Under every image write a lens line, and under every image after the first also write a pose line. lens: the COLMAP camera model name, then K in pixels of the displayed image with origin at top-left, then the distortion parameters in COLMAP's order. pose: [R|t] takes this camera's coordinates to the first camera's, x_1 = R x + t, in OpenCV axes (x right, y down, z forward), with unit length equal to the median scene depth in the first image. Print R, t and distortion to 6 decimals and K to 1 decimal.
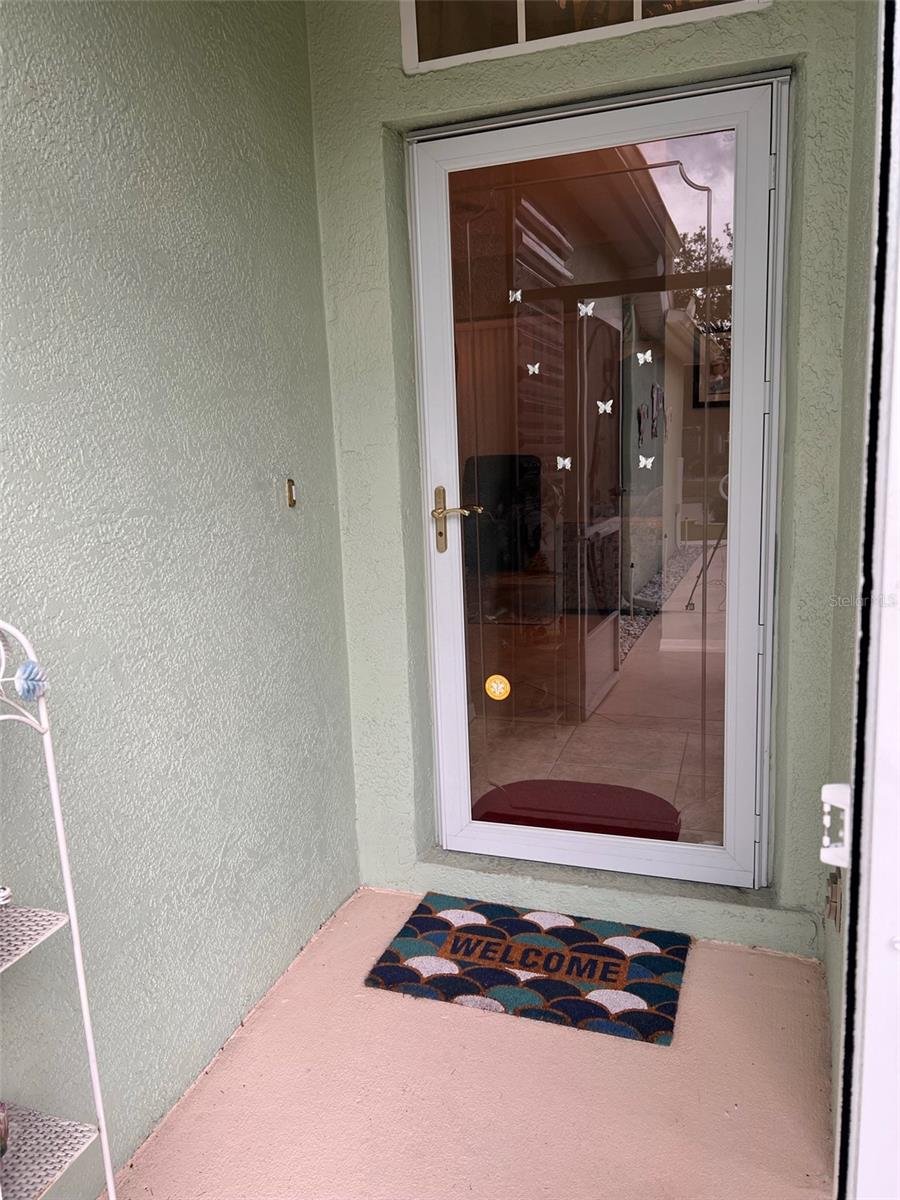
lens RADIAL K [[909.3, 0, 450.0], [0, 909.3, 600.0], [0, 0, 1]] dist [0.091277, -0.126597]
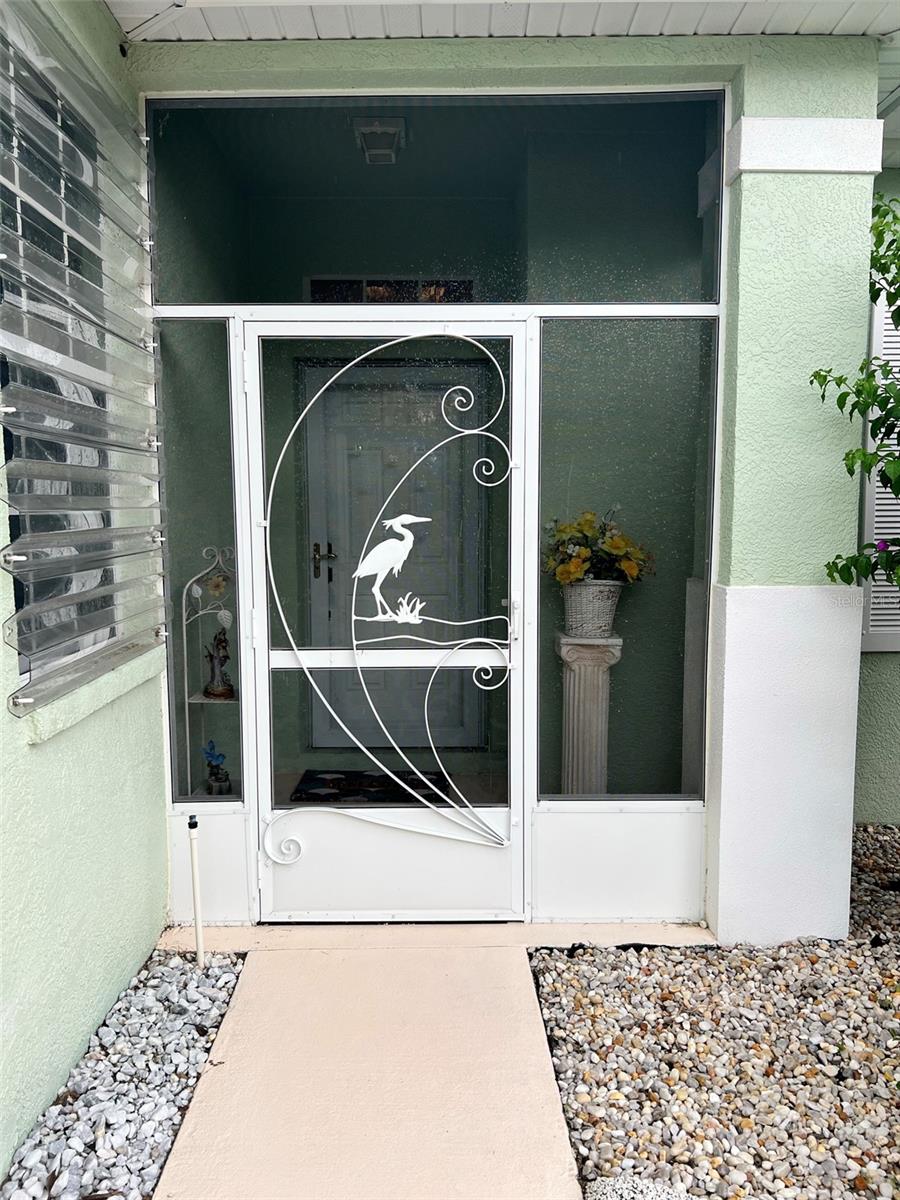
lens RADIAL K [[911.4, 0, 450.0], [0, 911.4, 600.0], [0, 0, 1]] dist [0.114473, -0.139003]
pose [[0.944874, -0.003490, 0.327416, -0.394928], [0.028514, 0.997022, -0.071658, 0.144083], [-0.326190, 0.077044, 0.942159, -0.915357]]
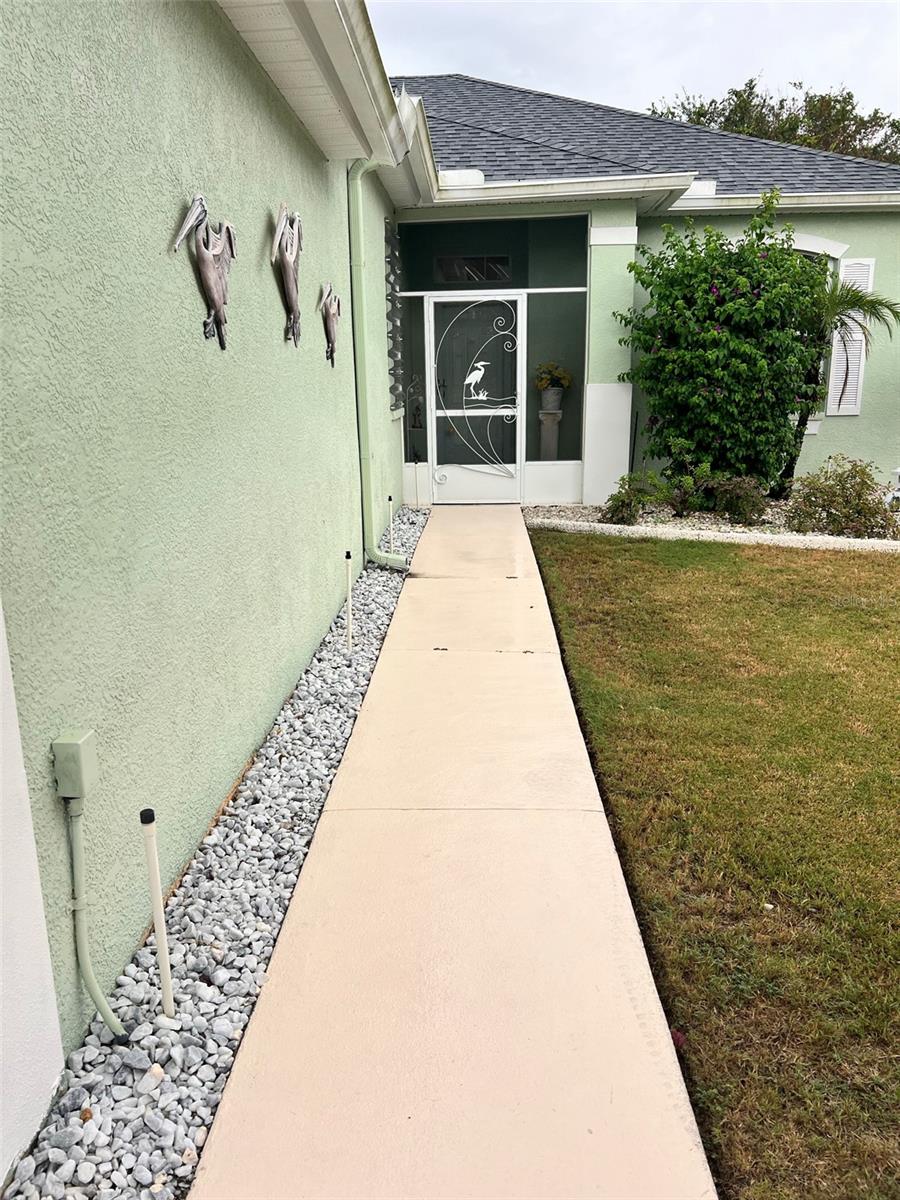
lens RADIAL K [[909.3, 0, 450.0], [0, 909.3, 600.0], [0, 0, 1]] dist [0.091277, -0.126597]
pose [[0.956388, -0.057551, 0.286374, -1.340227], [0.035818, 0.996106, 0.080563, 0.623884], [-0.289895, -0.066793, 0.954725, -3.449697]]
